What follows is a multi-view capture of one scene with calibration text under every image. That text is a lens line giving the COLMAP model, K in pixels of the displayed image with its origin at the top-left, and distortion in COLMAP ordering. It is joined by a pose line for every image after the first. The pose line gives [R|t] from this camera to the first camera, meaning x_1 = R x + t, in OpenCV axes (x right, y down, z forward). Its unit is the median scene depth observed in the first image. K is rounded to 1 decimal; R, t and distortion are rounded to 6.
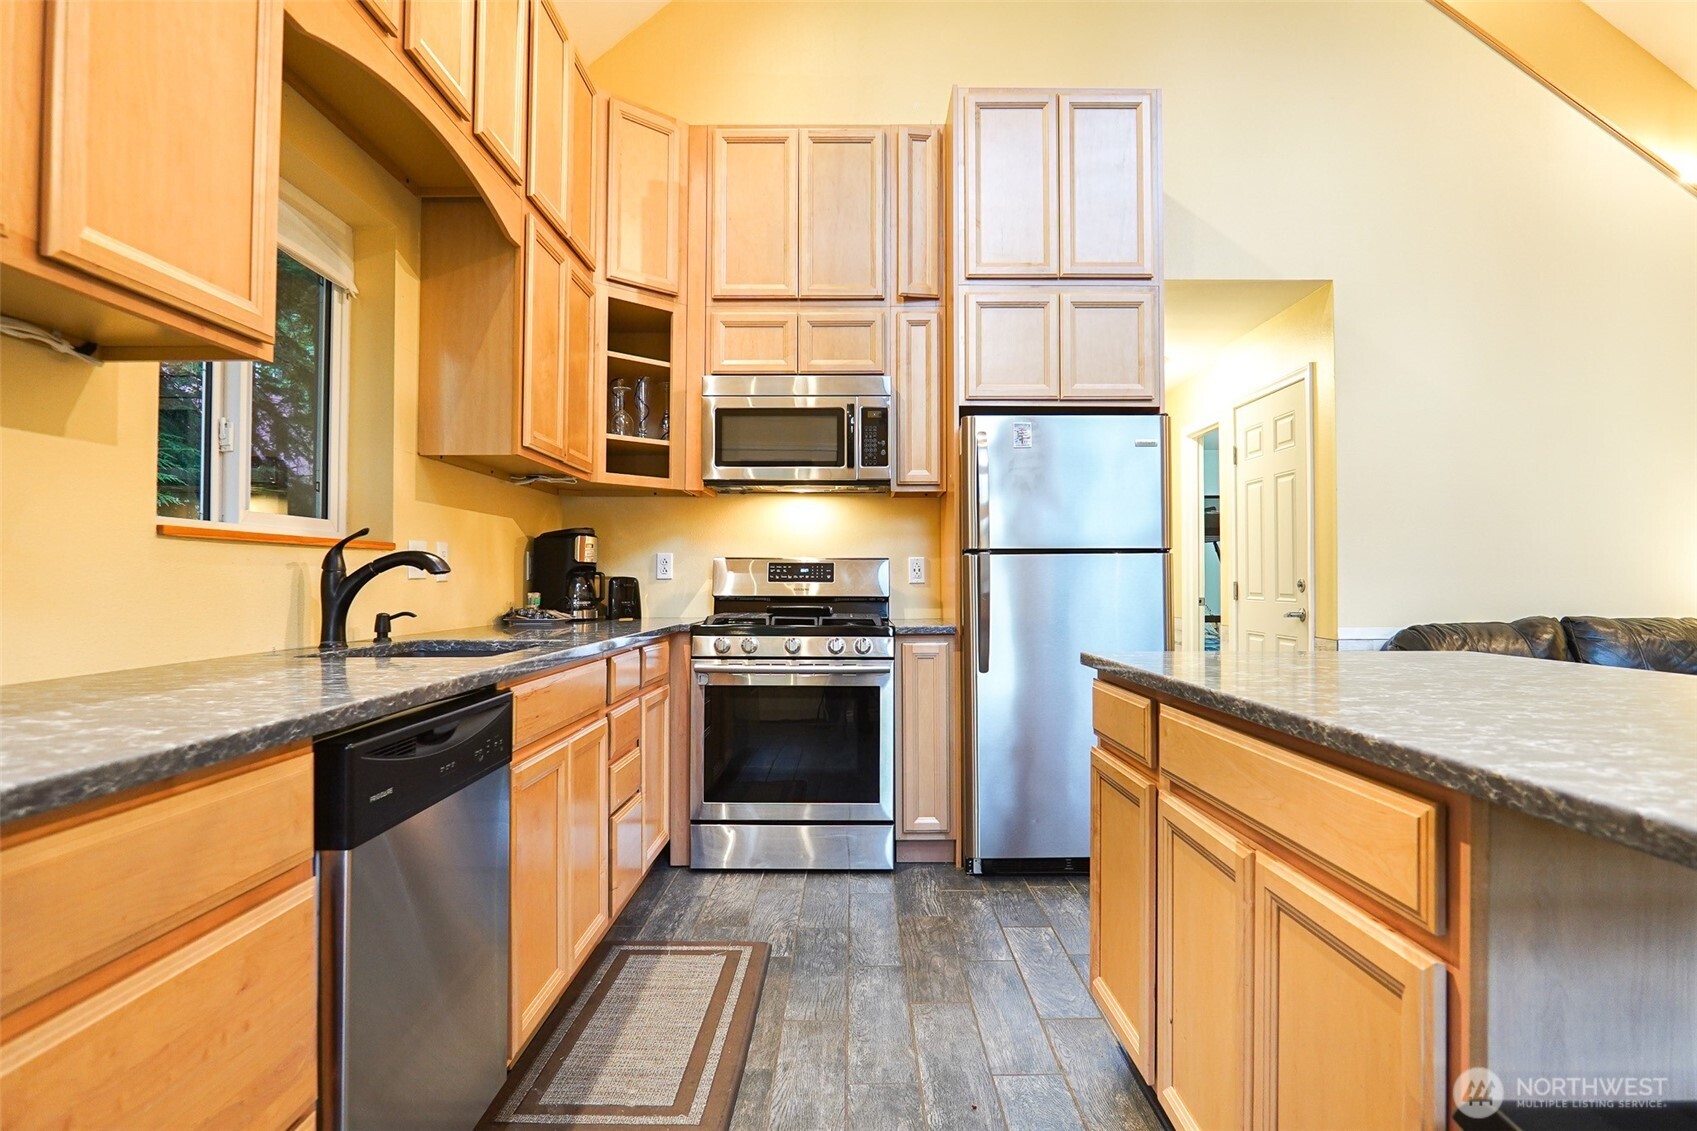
lens RADIAL K [[923.1, 0, 862.0], [0, 923.1, 563.3], [0, 0, 1]] dist [-0.035553, 0.008328]
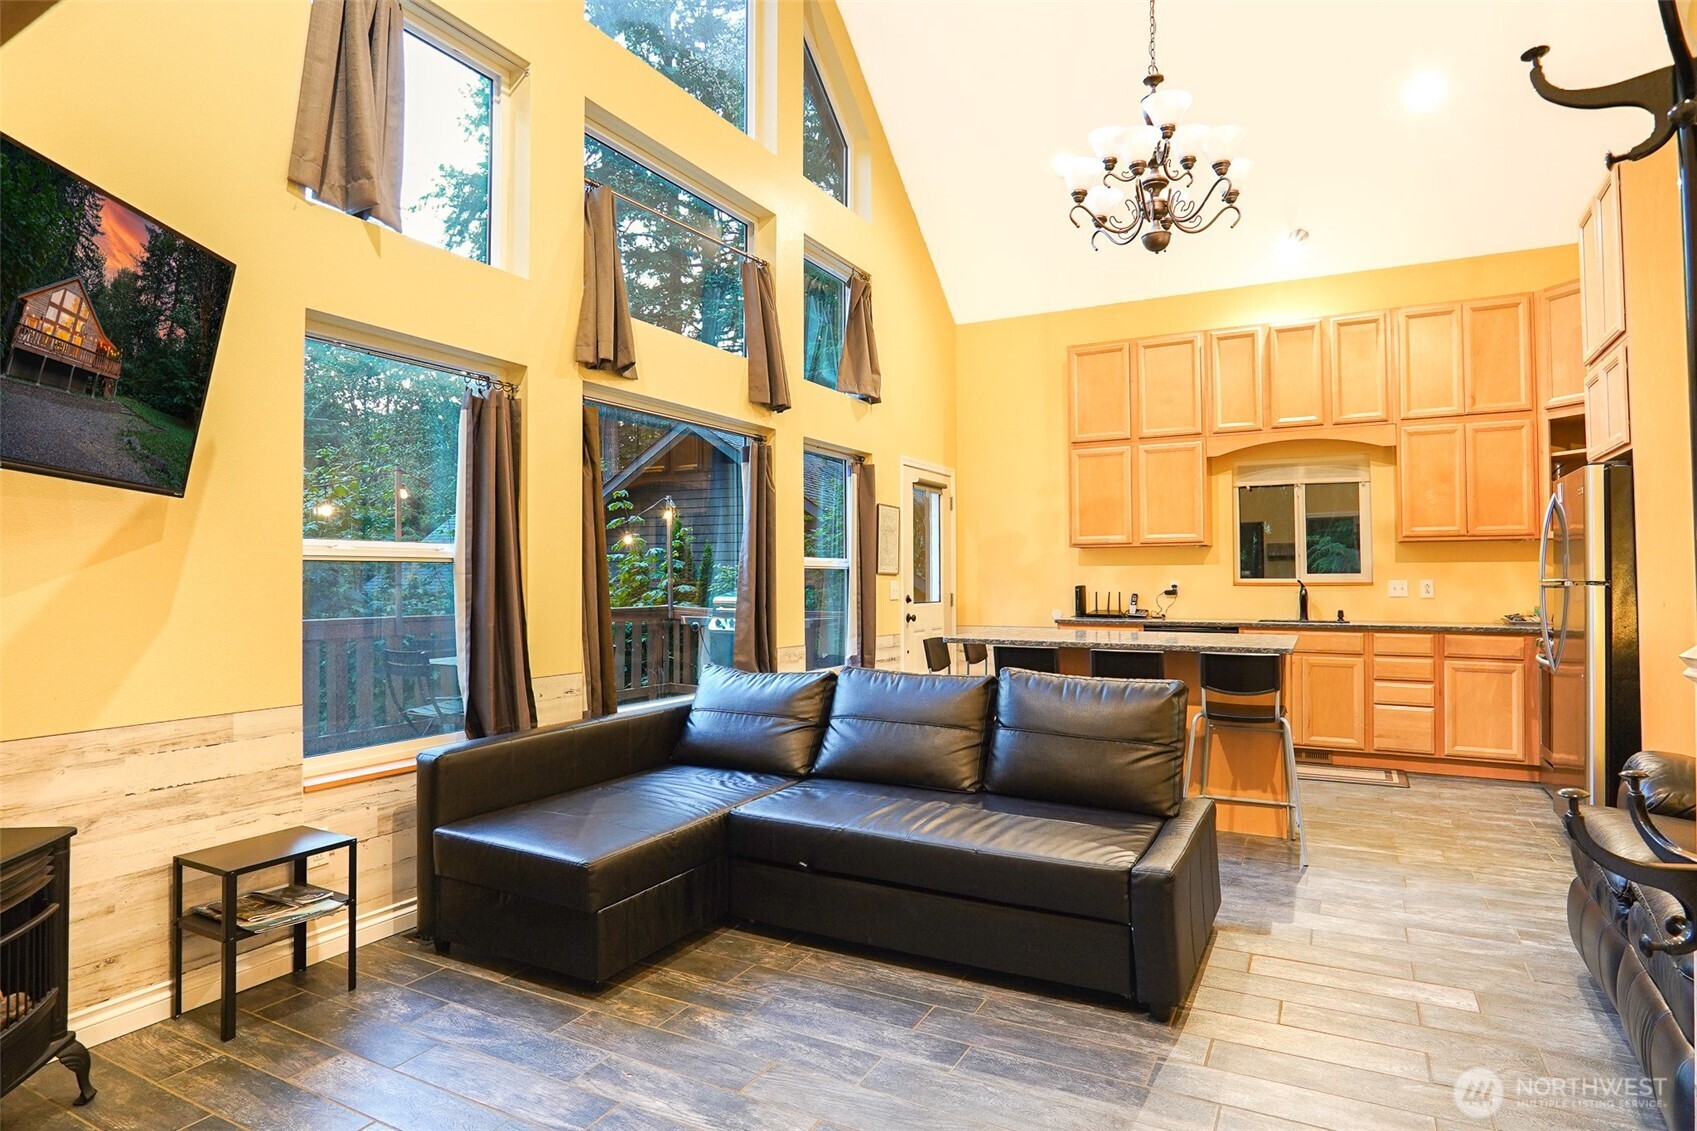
lens RADIAL K [[923.1, 0, 846.1], [0, 923.1, 556.8], [0, 0, 1]] dist [-0.035553, 0.008328]
pose [[-0.489931, -0.019359, -0.871546, 1.753192], [0.017315, 0.999340, -0.031931, -0.027442], [0.871589, -0.030734, -0.489273, 0.739610]]
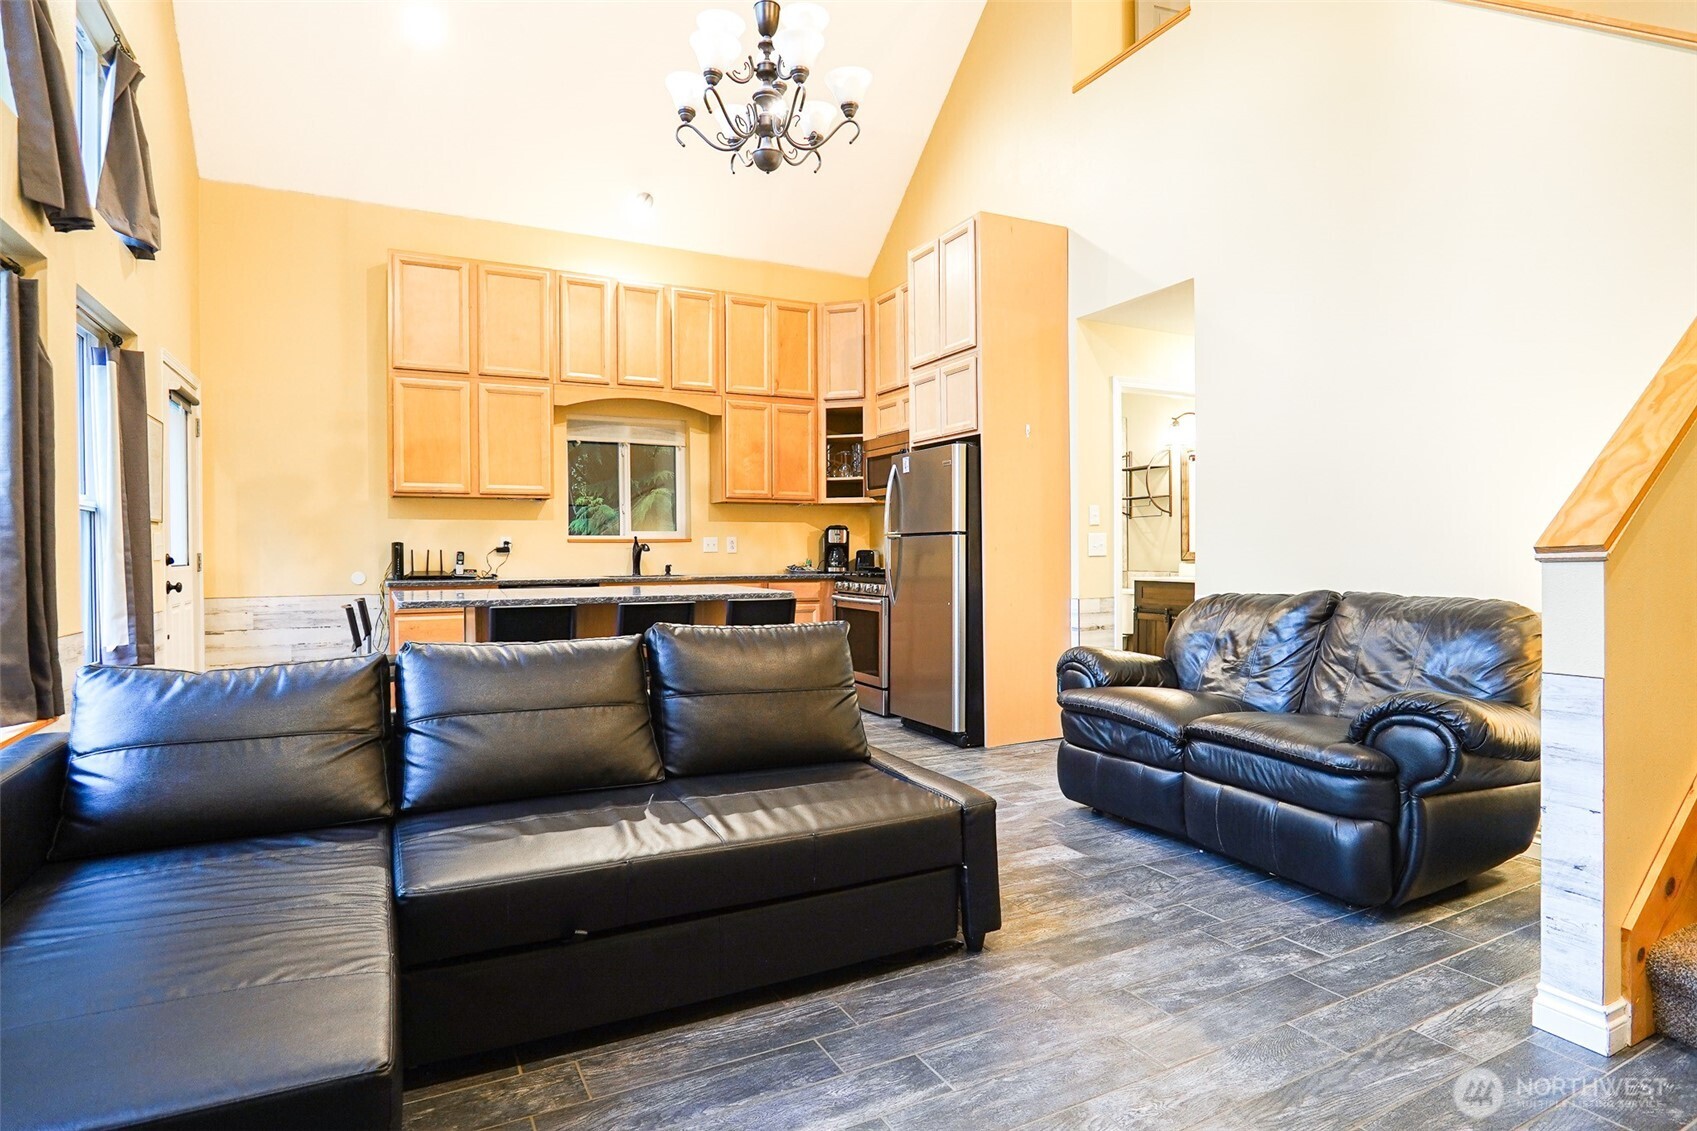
lens RADIAL K [[923.1, 0, 857.7], [0, 923.1, 548.6], [0, 0, 1]] dist [-0.035553, 0.008328]
pose [[0.454966, -0.001306, -0.890508, 1.594488], [0.020117, 0.999759, 0.008812, -0.005774], [0.890282, -0.021924, 0.454882, 0.162775]]
